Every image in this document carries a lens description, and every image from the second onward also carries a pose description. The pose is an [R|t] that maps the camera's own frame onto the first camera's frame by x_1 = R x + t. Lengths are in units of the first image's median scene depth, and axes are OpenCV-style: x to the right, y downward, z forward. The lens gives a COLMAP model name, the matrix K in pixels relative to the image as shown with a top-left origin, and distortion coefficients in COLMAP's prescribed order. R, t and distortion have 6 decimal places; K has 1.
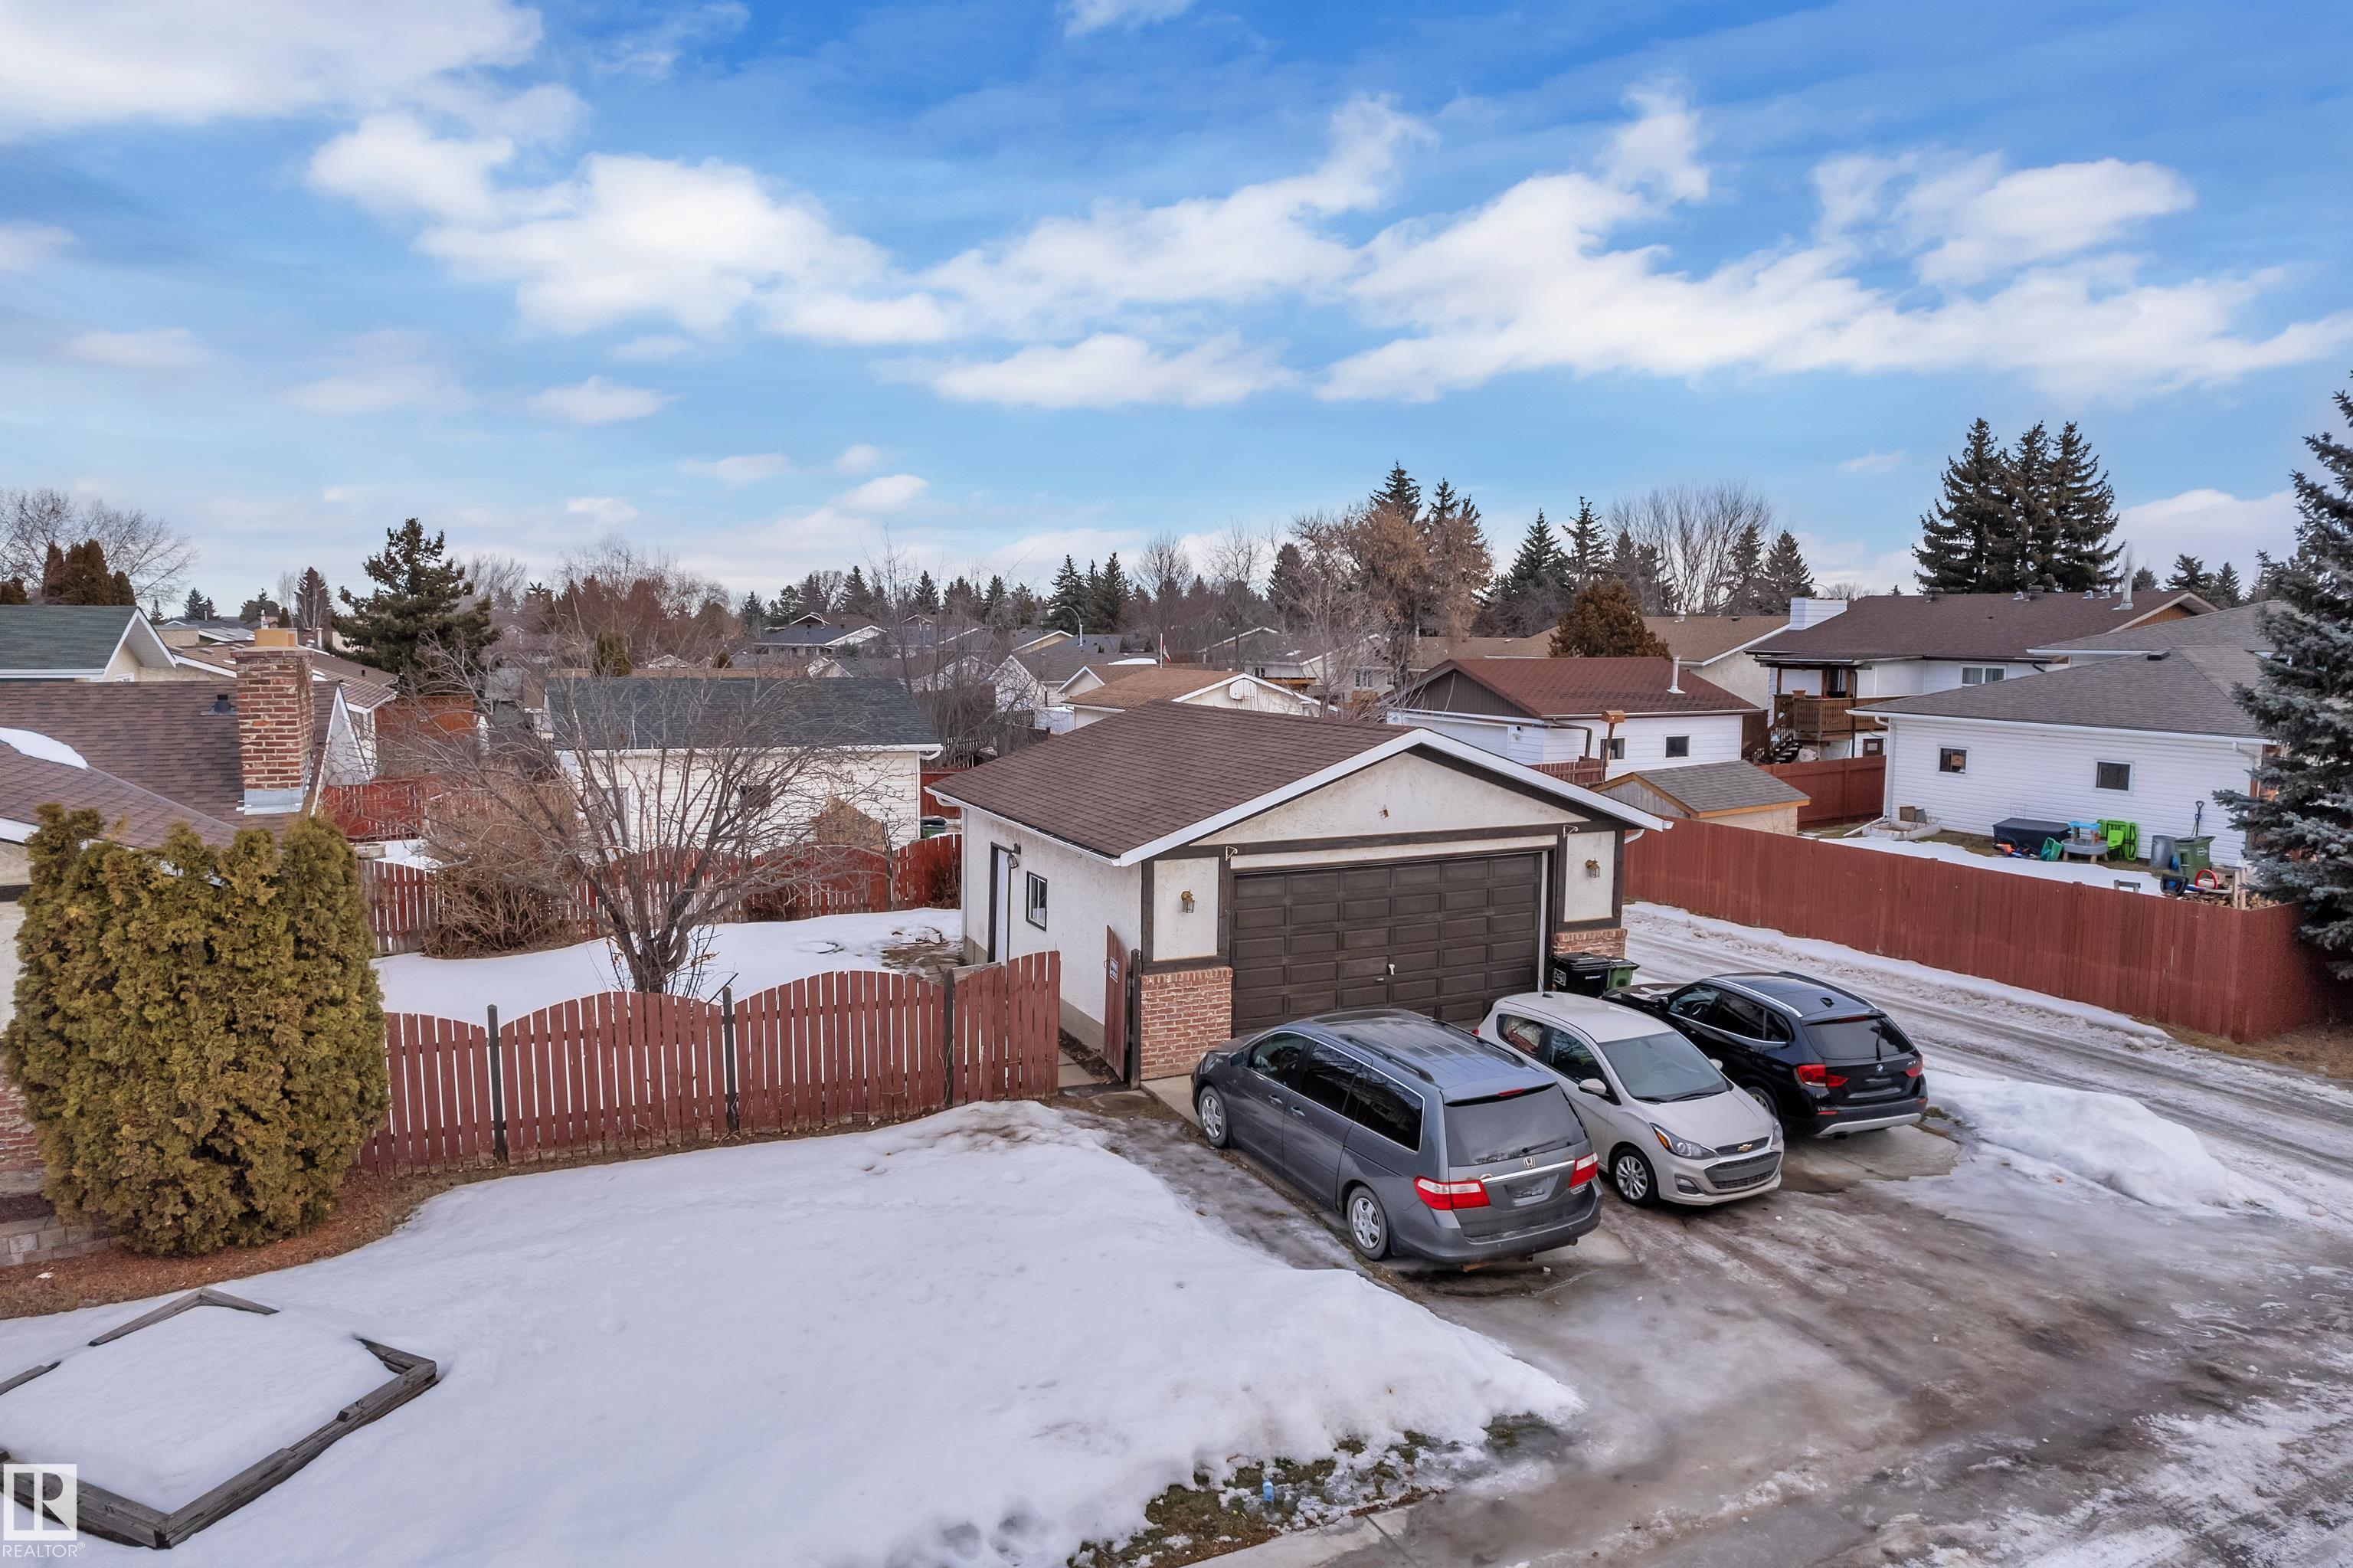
lens RADIAL K [[1503.7, 0, 1182.1], [0, 1503.7, 809.8], [0, 0, 1]] dist [-0.073788, 0.072537]
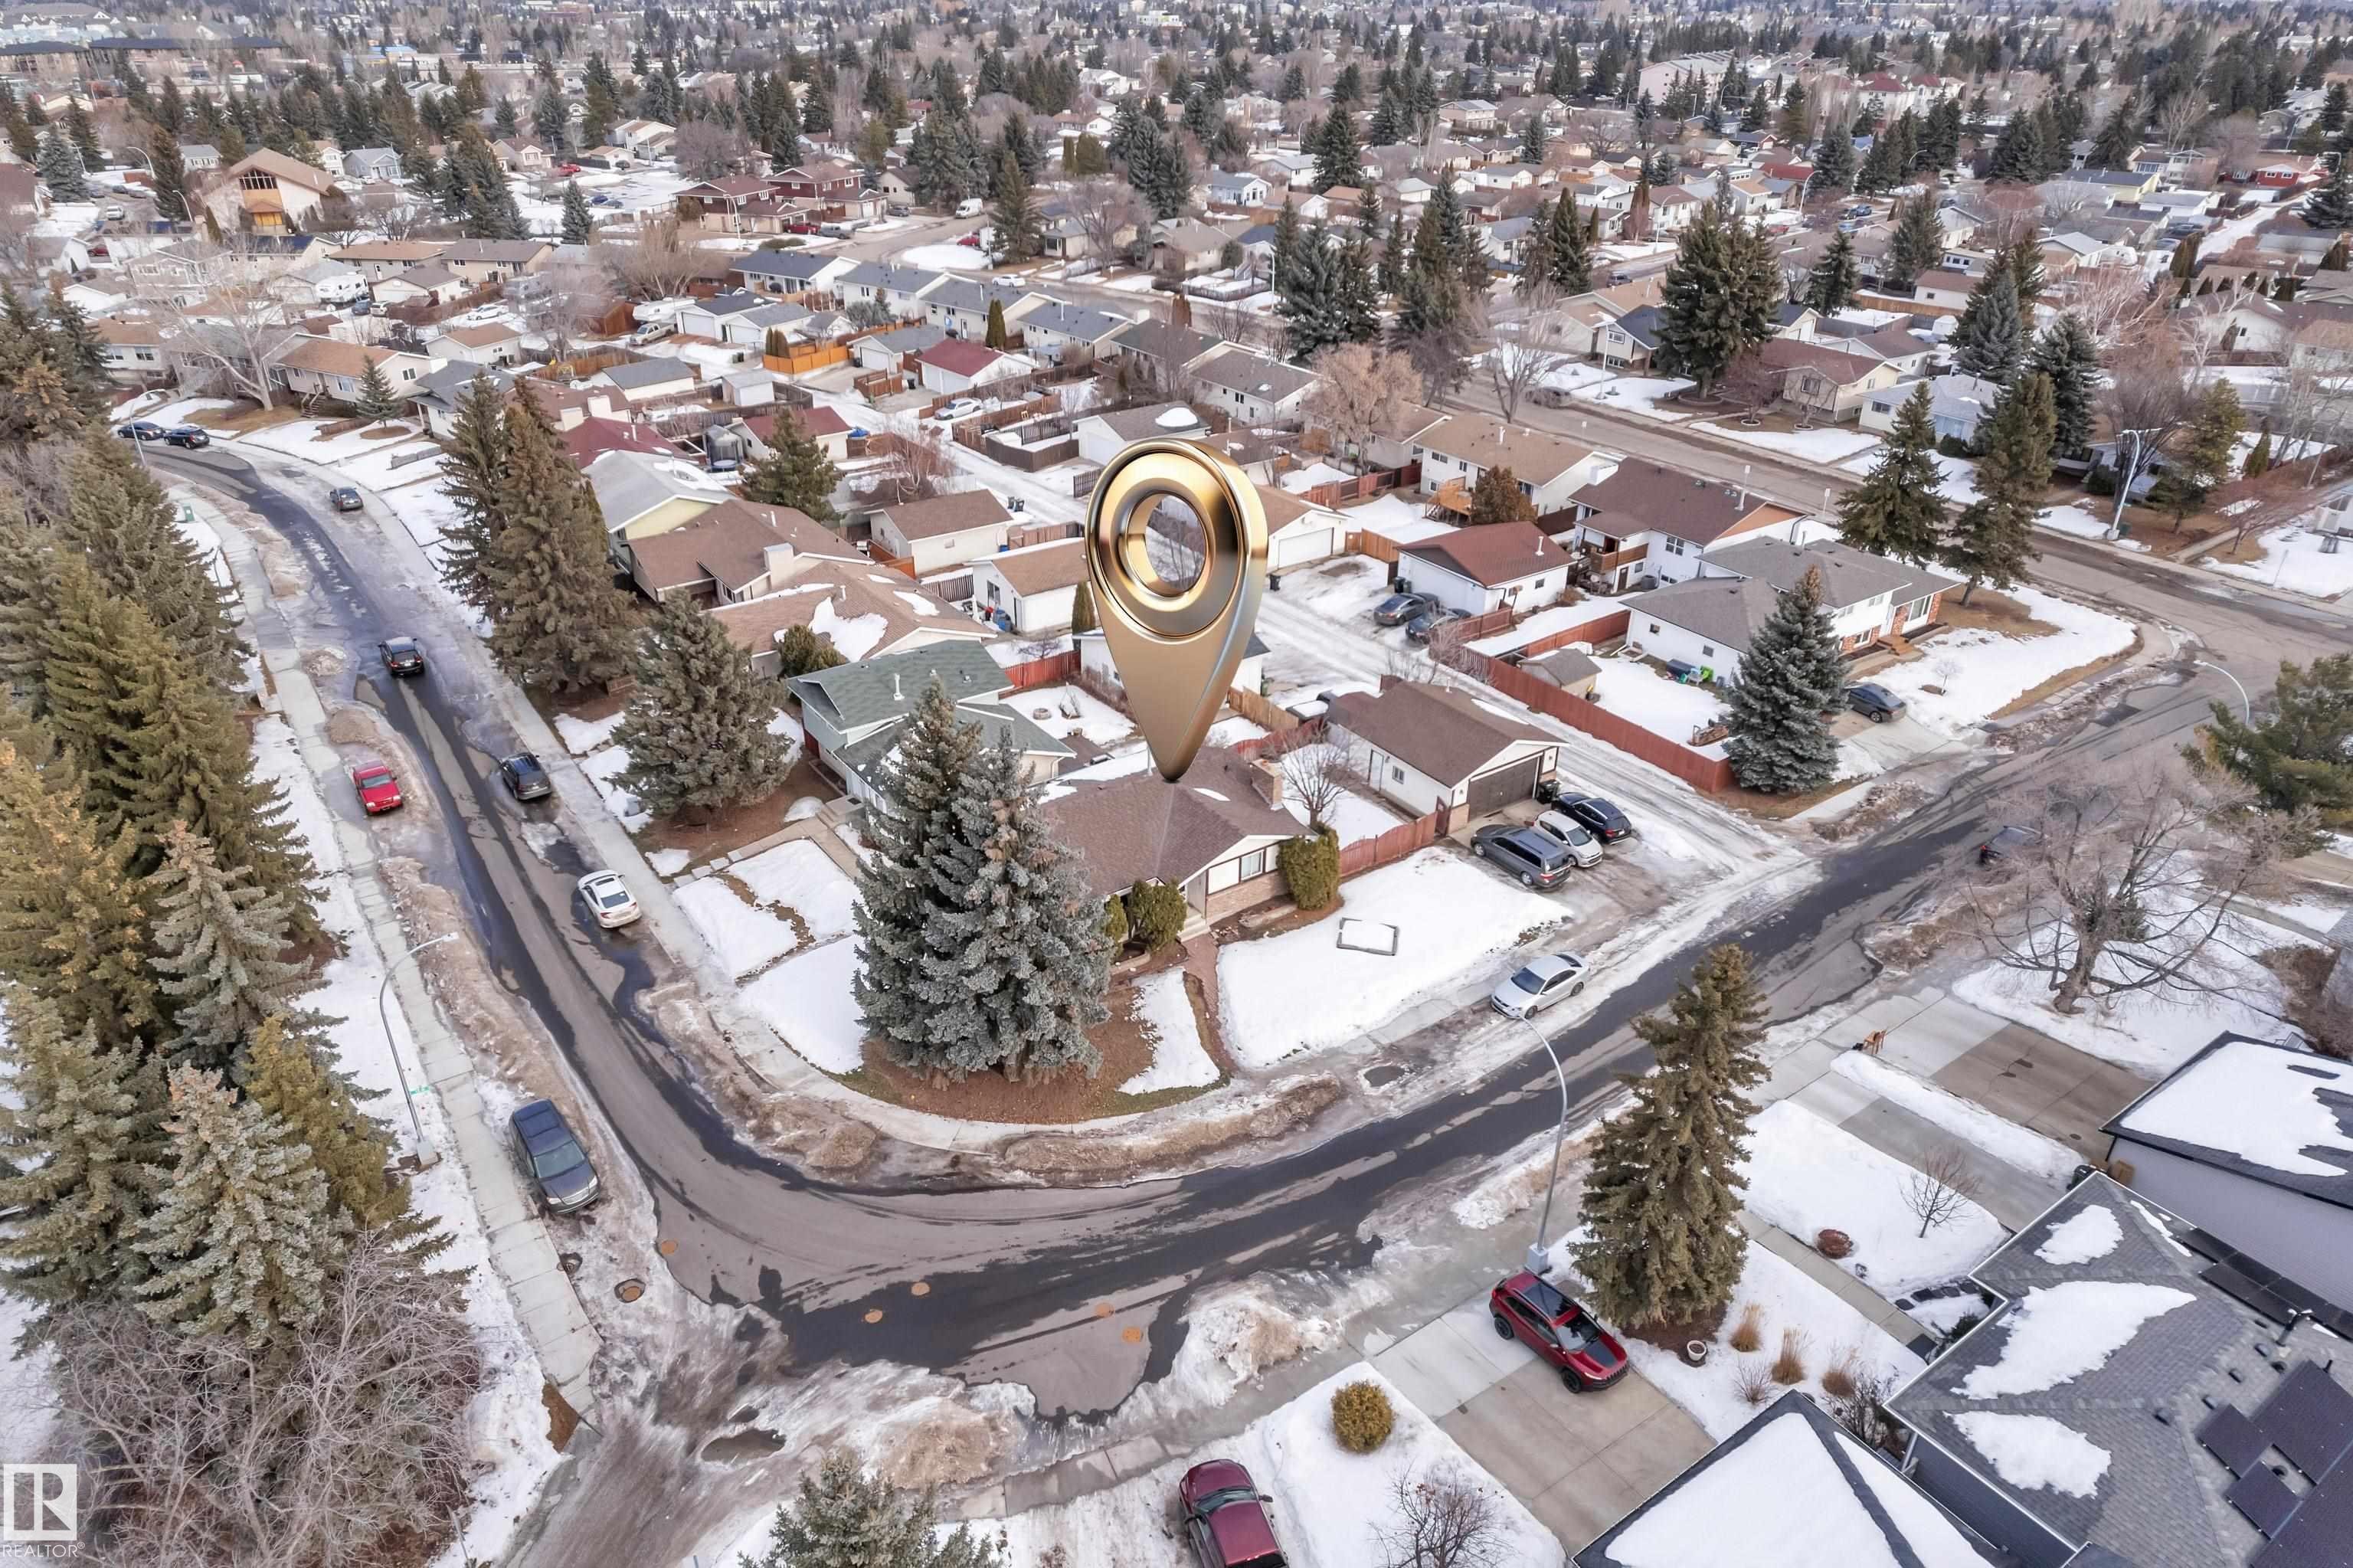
lens RADIAL K [[1507.2, 0, 1176.5], [0, 1507.2, 784.0], [0, 0, 1]] dist [-0.034372, 0.003798]
pose [[0.984741, -0.084296, 0.152246, -1.898809], [0.022593, 0.929375, 0.368446, -2.041551], [-0.172552, -0.359384, 0.917098, -3.559656]]
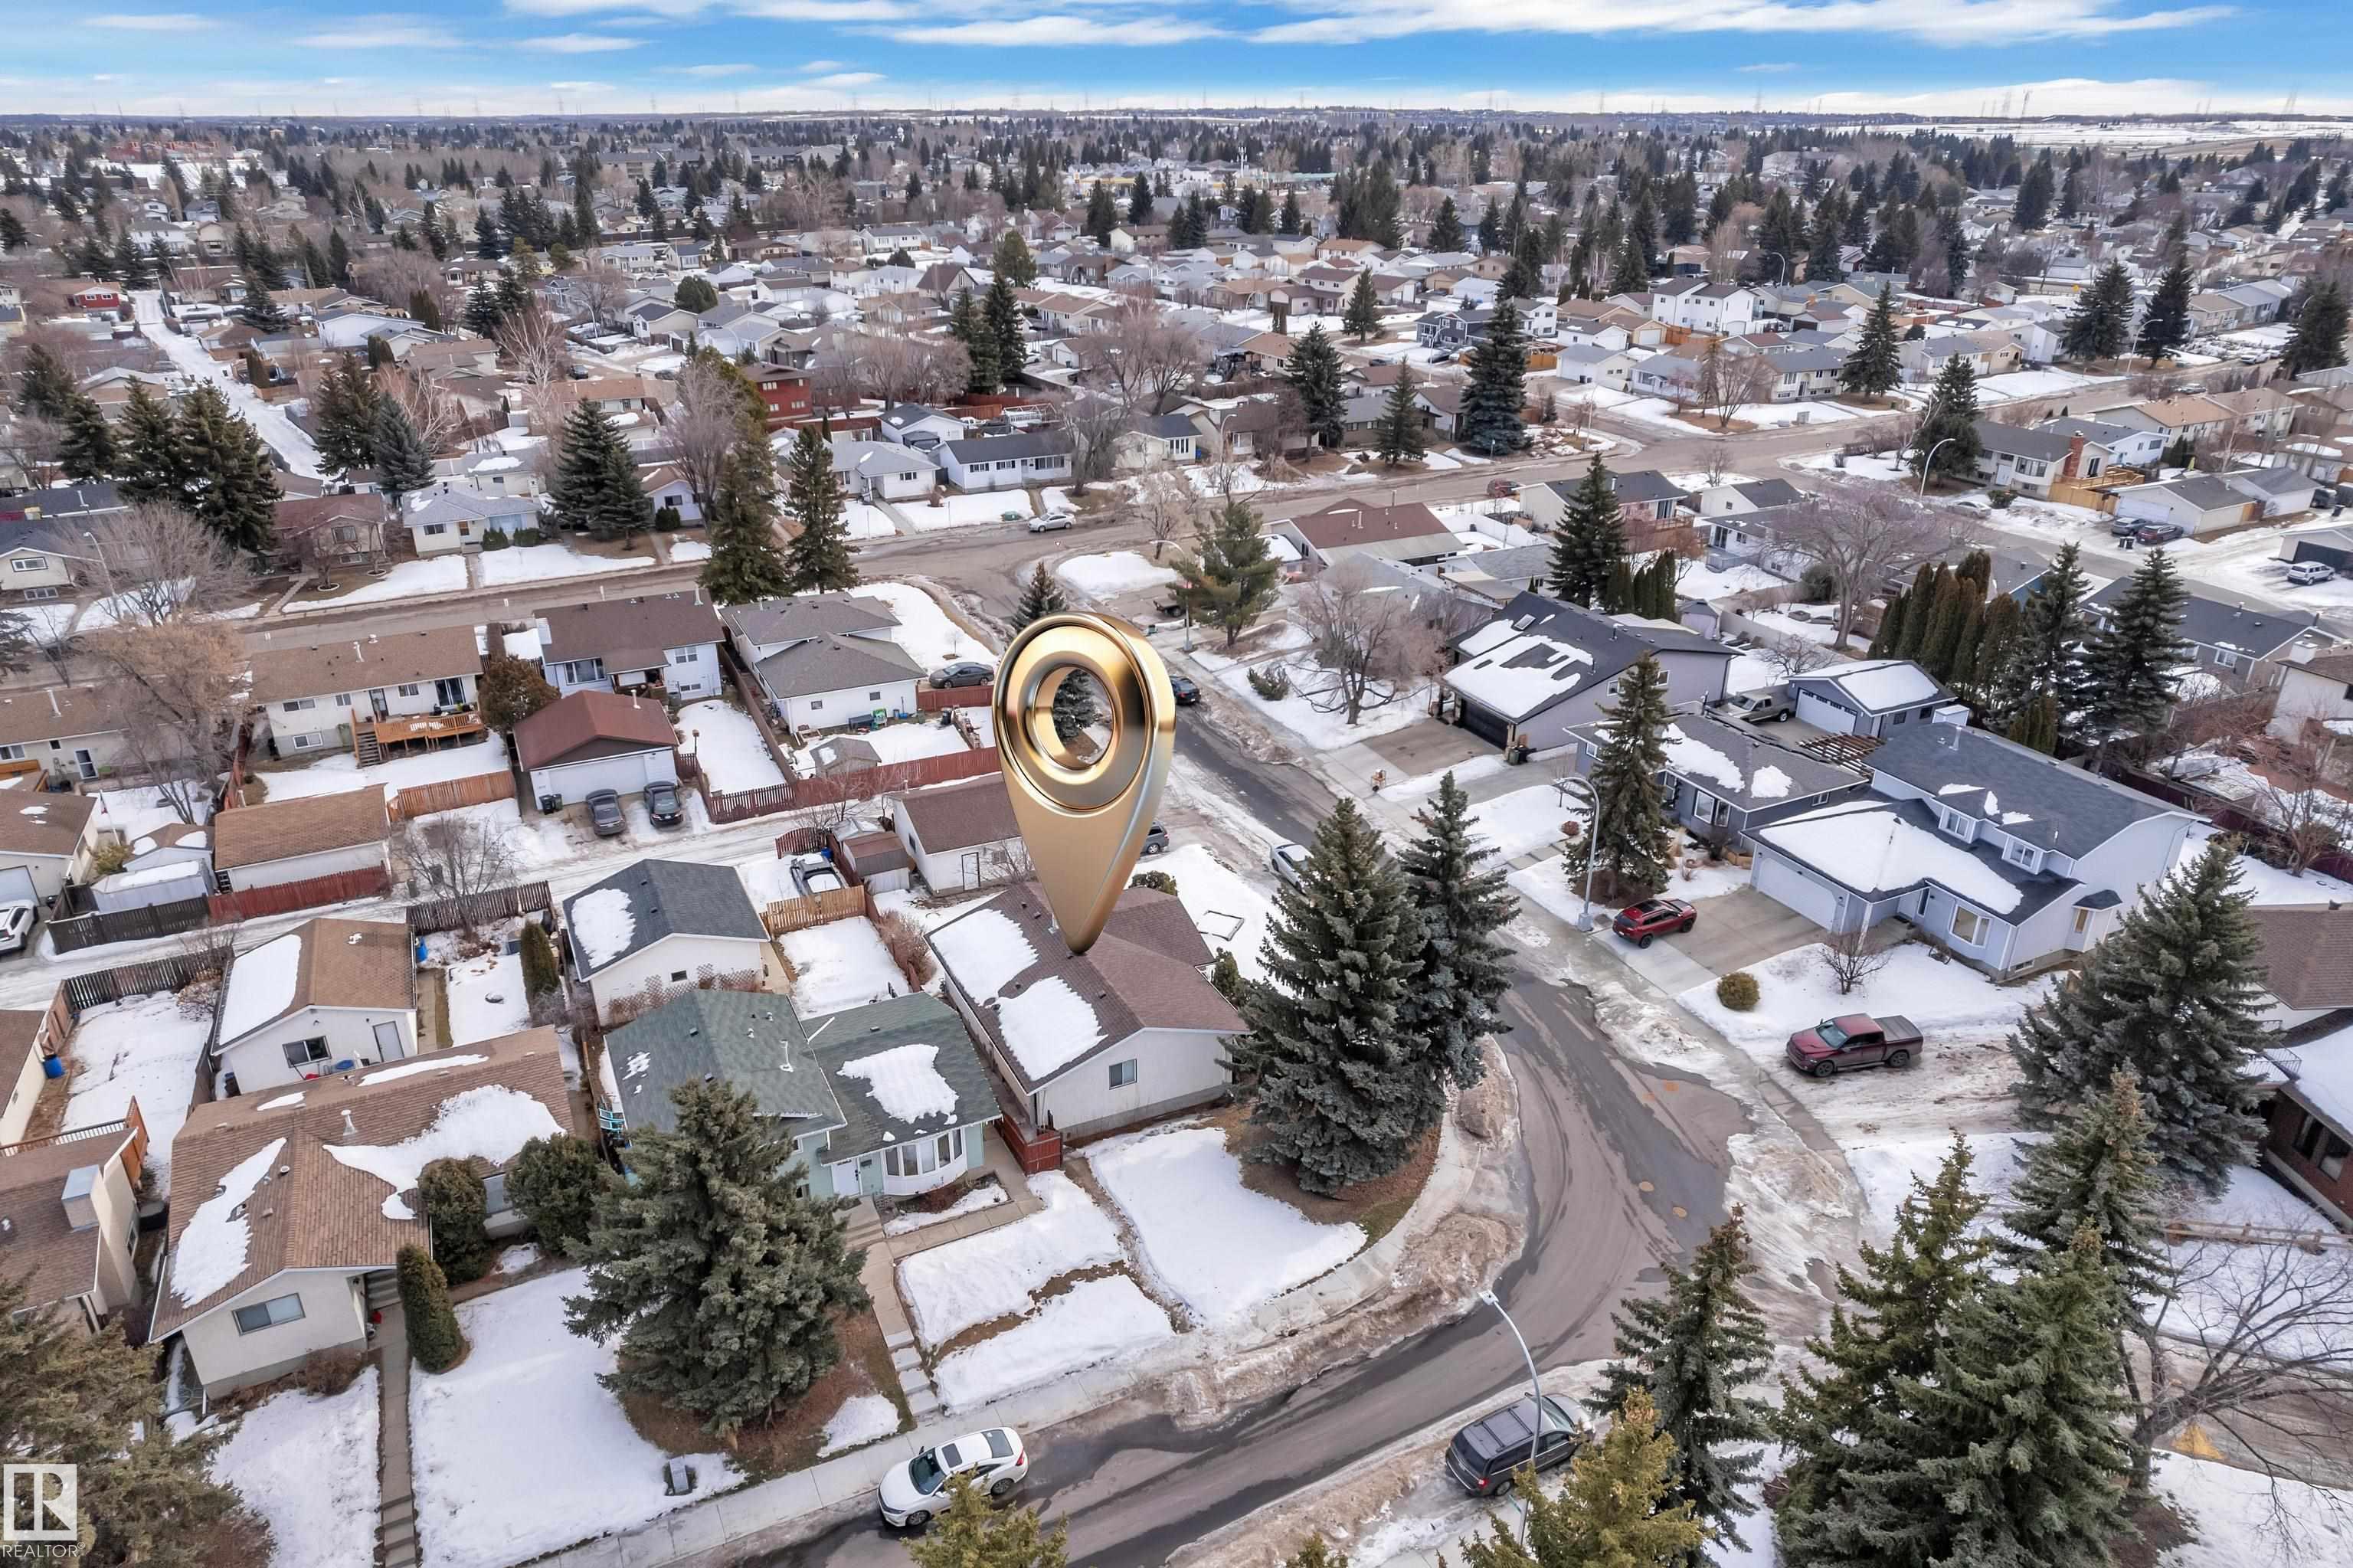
lens RADIAL K [[1507.2, 0, 1176.5], [0, 1507.2, 784.0], [0, 0, 1]] dist [-0.034372, 0.003798]
pose [[-0.018152, -0.418069, 0.908234, -5.710130], [0.120628, 0.900833, 0.417072, -2.687404], [-0.992532, 0.117129, 0.034079, 0.697137]]
